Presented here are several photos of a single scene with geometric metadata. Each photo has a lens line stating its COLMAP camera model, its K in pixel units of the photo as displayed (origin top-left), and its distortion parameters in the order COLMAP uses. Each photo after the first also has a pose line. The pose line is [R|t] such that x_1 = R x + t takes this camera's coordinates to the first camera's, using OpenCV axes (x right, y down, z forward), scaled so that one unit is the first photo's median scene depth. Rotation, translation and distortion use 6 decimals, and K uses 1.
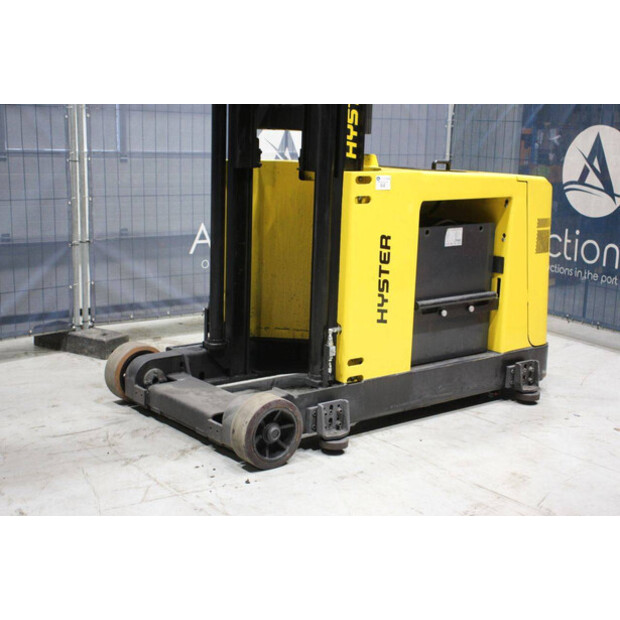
lens RADIAL K [[955.0, 0, 310.0], [0, 955.0, 310.0], [0, 0, 1]] dist [0.087518, 0.053059]
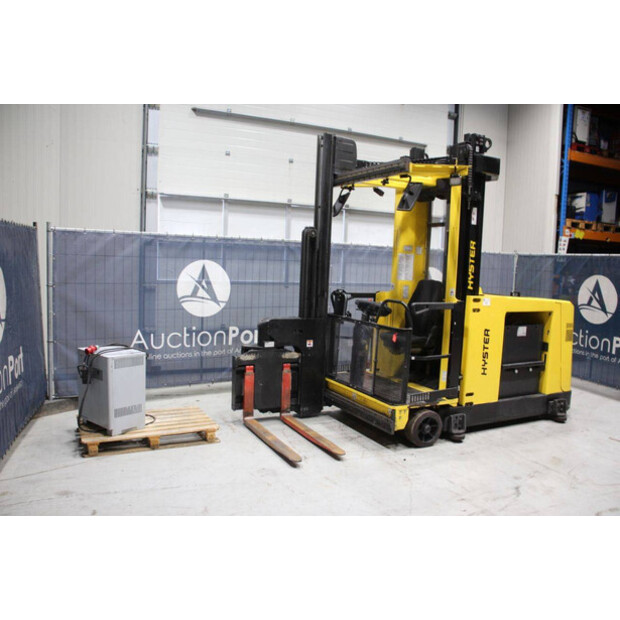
lens RADIAL K [[533.8, 0, 310.0], [0, 533.8, 310.0], [0, 0, 1]] dist [-0.177756, 0.181085]
pose [[0.977283, 0.026990, -0.210212, -0.045479], [-0.050297, 0.993058, -0.106326, 0.012834], [0.205883, 0.114484, 0.971857, -0.095161]]
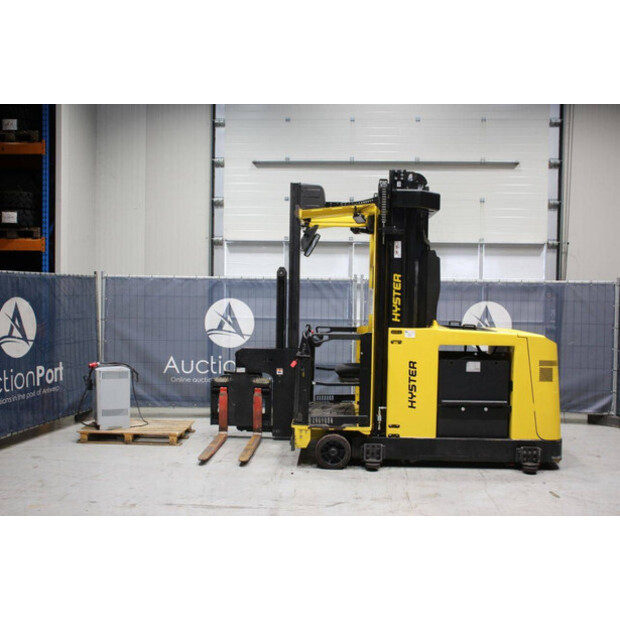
lens RADIAL K [[661.3, 0, 310.0], [0, 661.3, 310.0], [0, 0, 1]] dist [-0.095341, 0.200562]
pose [[0.745010, -0.000322, -0.667053, 0.753649], [-0.123668, 0.982597, -0.138595, 0.027202], [0.655489, 0.185748, 0.732006, -0.110300]]
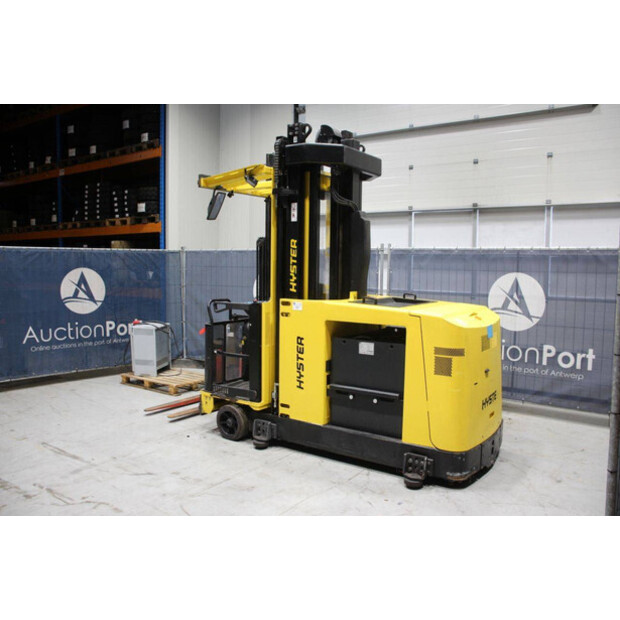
lens RADIAL K [[530.4, 0, 310.0], [0, 530.4, 310.0], [0, 0, 1]] dist [-0.162912, 0.163462]
pose [[0.276595, 0.056644, -0.959316, 0.923914], [-0.190860, 0.981613, 0.002931, -0.122851], [0.941842, 0.182285, 0.282321, 0.693838]]
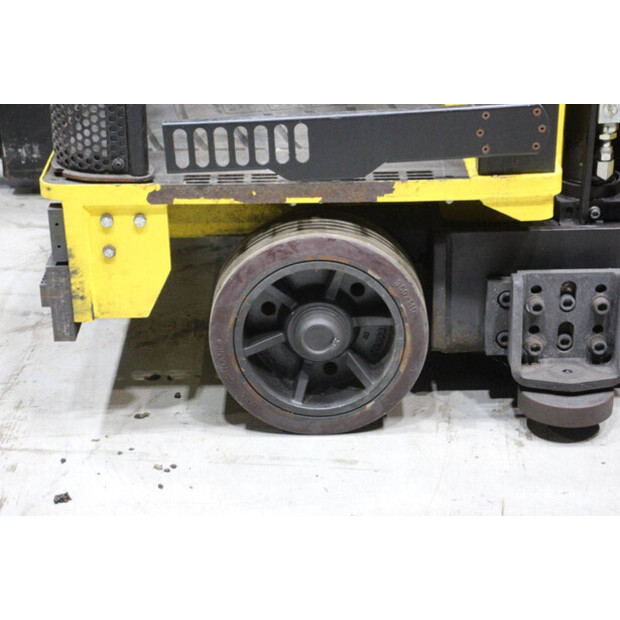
lens RADIAL K [[1314.9, 0, 310.0], [0, 1314.9, 310.0], [0, 0, 1]] dist [0.416282, 0.141400]
pose [[0.768202, 0.202727, -0.607262, 0.204606], [-0.077016, 0.970915, 0.226701, 0.014666], [0.635558, -0.127383, 0.761472, 0.562178]]
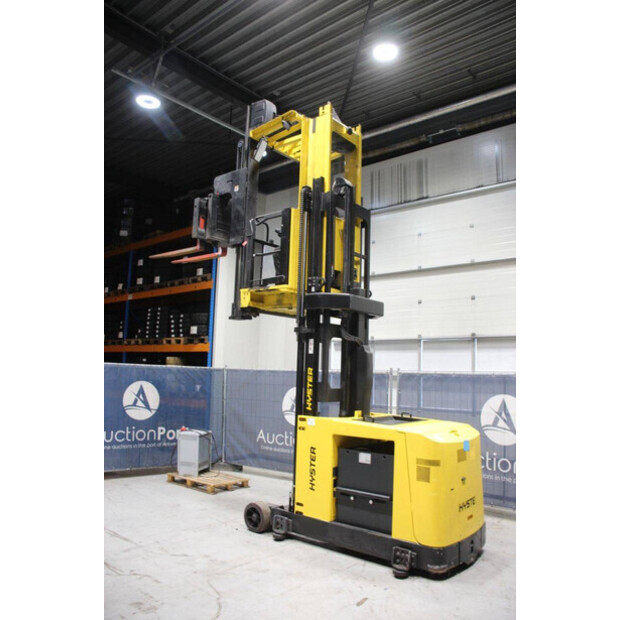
lens RADIAL K [[507.6, 0, 310.0], [0, 507.6, 310.0], [0, 0, 1]] dist [-0.171450, 0.145123]
pose [[0.197133, -0.146307, -0.969398, 1.113836], [-0.215616, 0.958121, -0.188452, -0.147722], [0.956372, 0.246168, 0.157331, 0.698464]]
